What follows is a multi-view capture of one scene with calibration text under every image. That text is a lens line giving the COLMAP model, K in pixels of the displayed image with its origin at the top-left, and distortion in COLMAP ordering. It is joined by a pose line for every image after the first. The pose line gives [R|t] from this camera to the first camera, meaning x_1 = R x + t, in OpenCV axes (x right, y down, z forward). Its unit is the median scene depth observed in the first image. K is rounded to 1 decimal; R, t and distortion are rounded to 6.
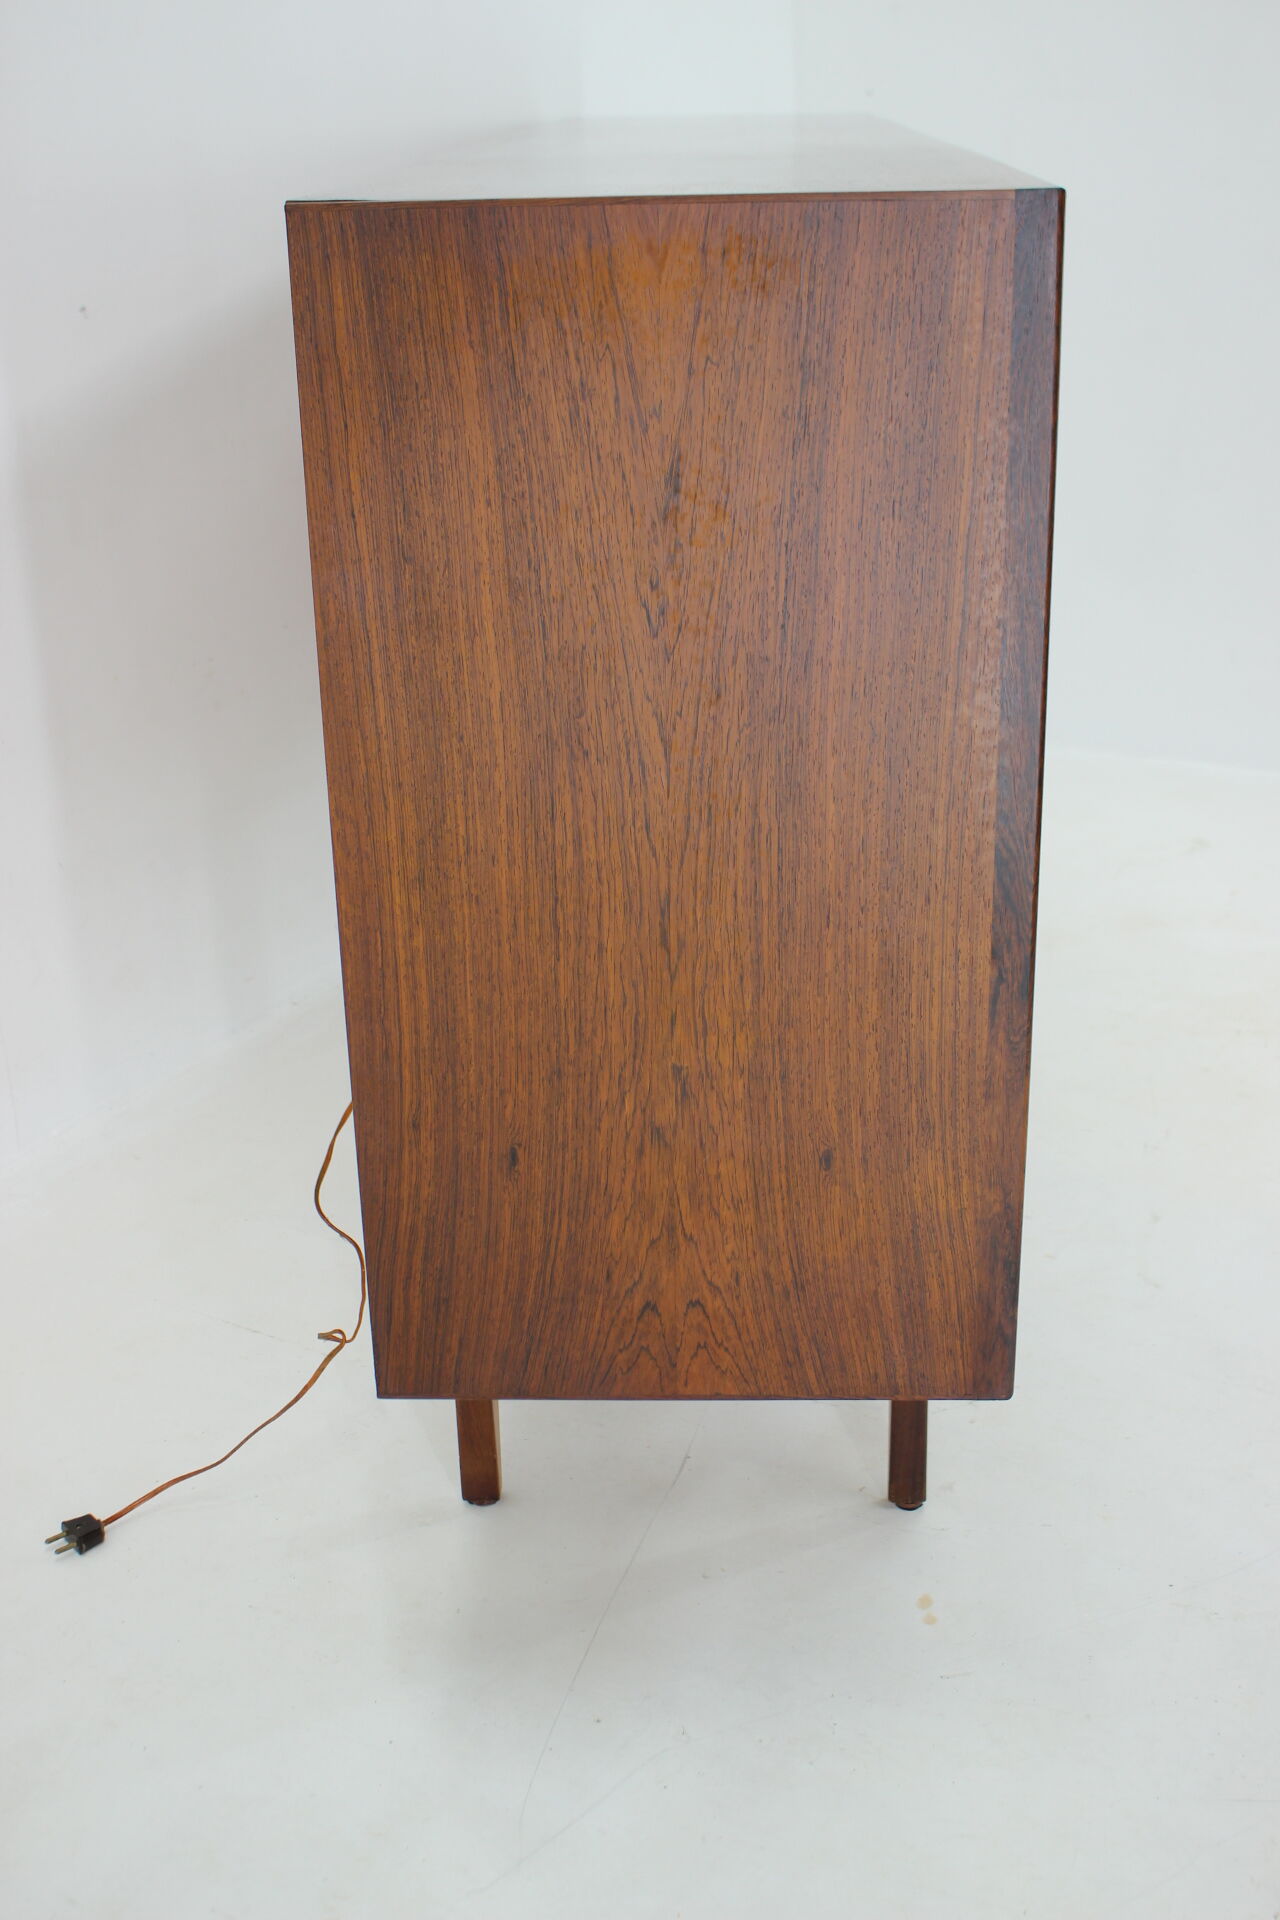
lens RADIAL K [[2212.7, 0, 640.0], [0, 2212.7, 960.0], [0, 0, 1]] dist [-0.105839, 0.057348]
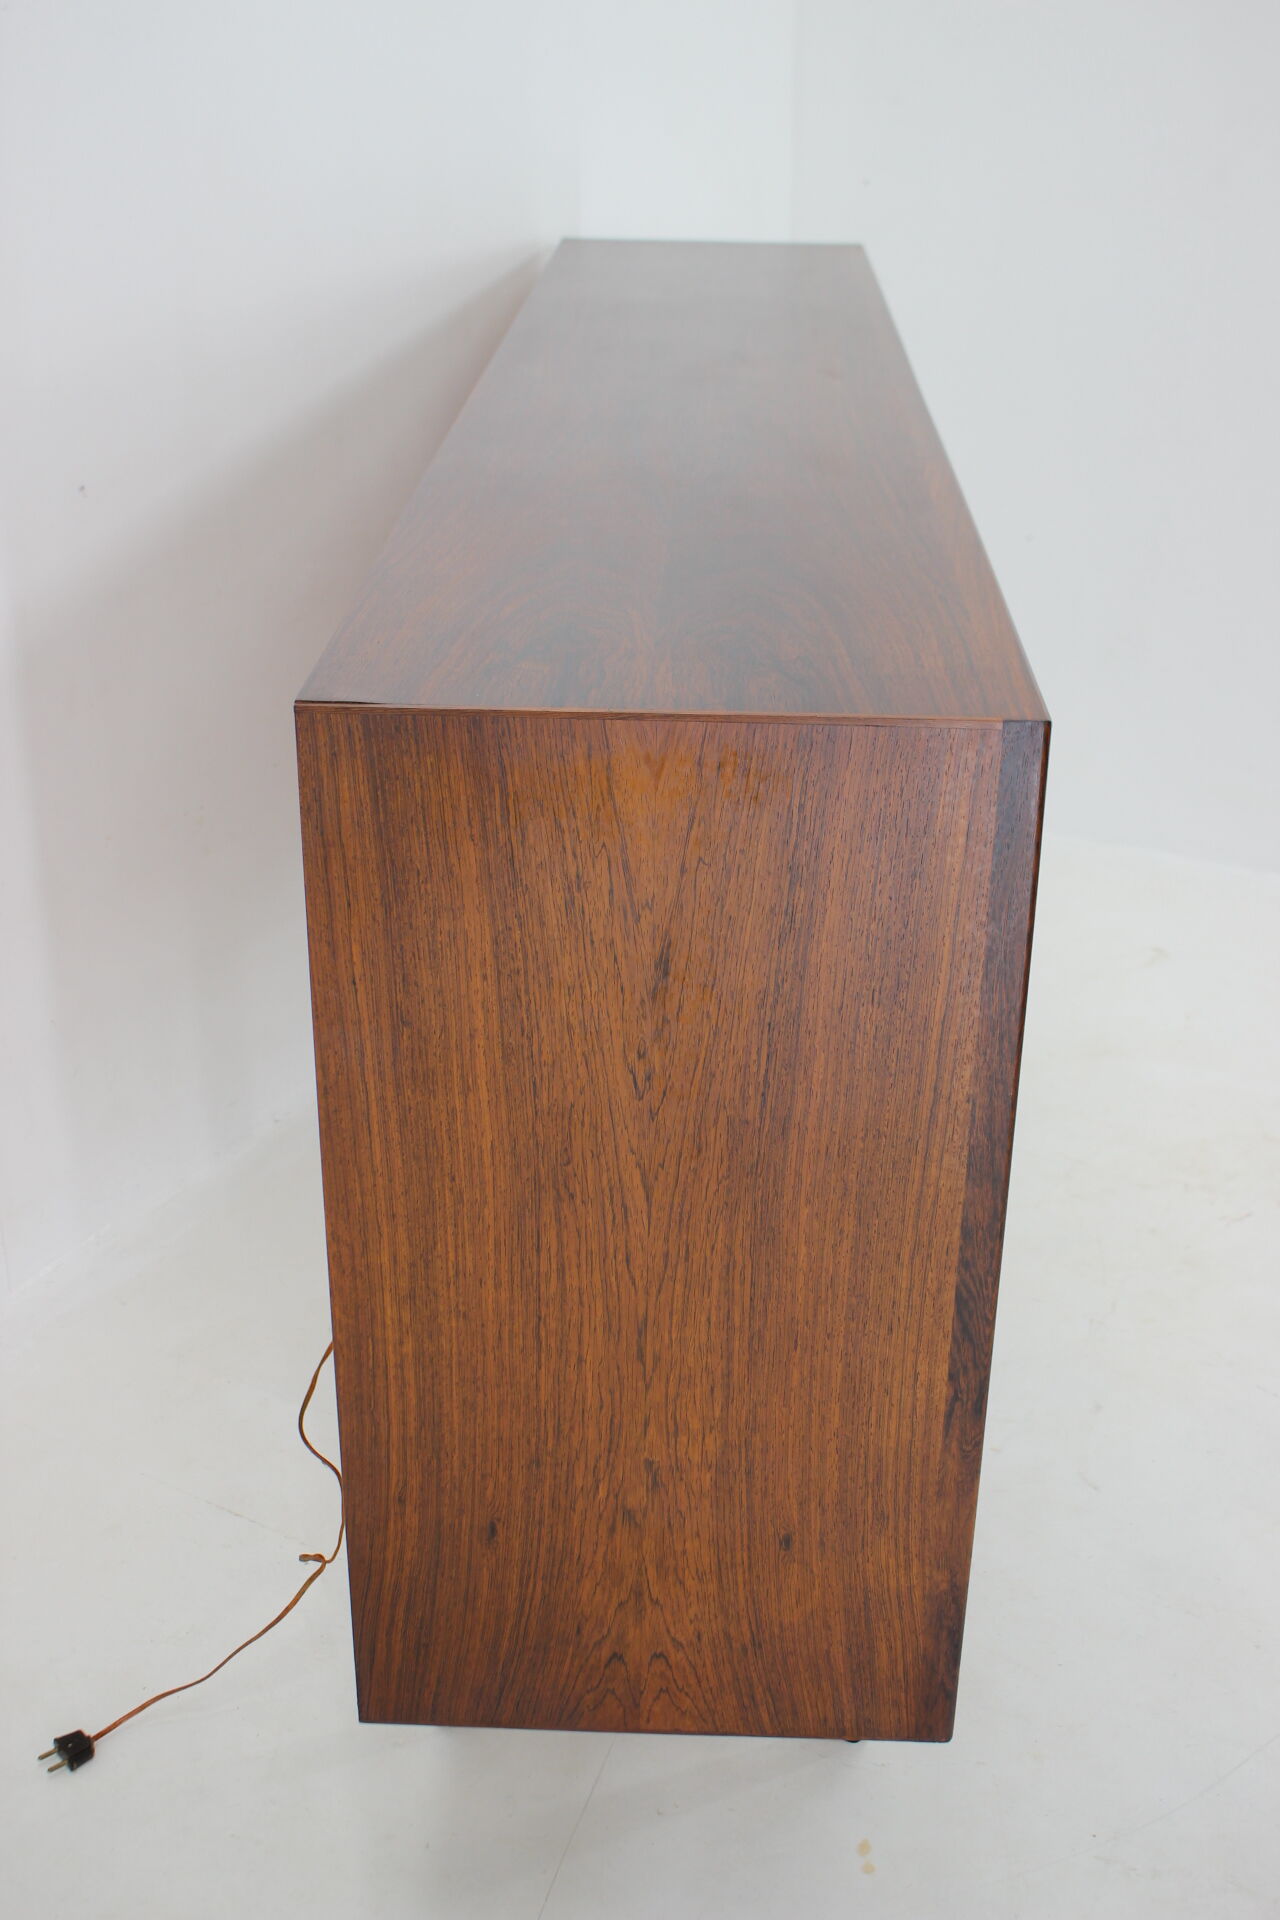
lens RADIAL K [[2212.7, 0, 640.0], [0, 2212.7, 960.0], [0, 0, 1]] dist [-0.105839, 0.057348]
pose [[0.999459, 0.028645, 0.016156, -0.011749], [-0.029612, 0.997562, 0.063188, -0.264213], [-0.014306, -0.063633, 0.997871, -0.040548]]
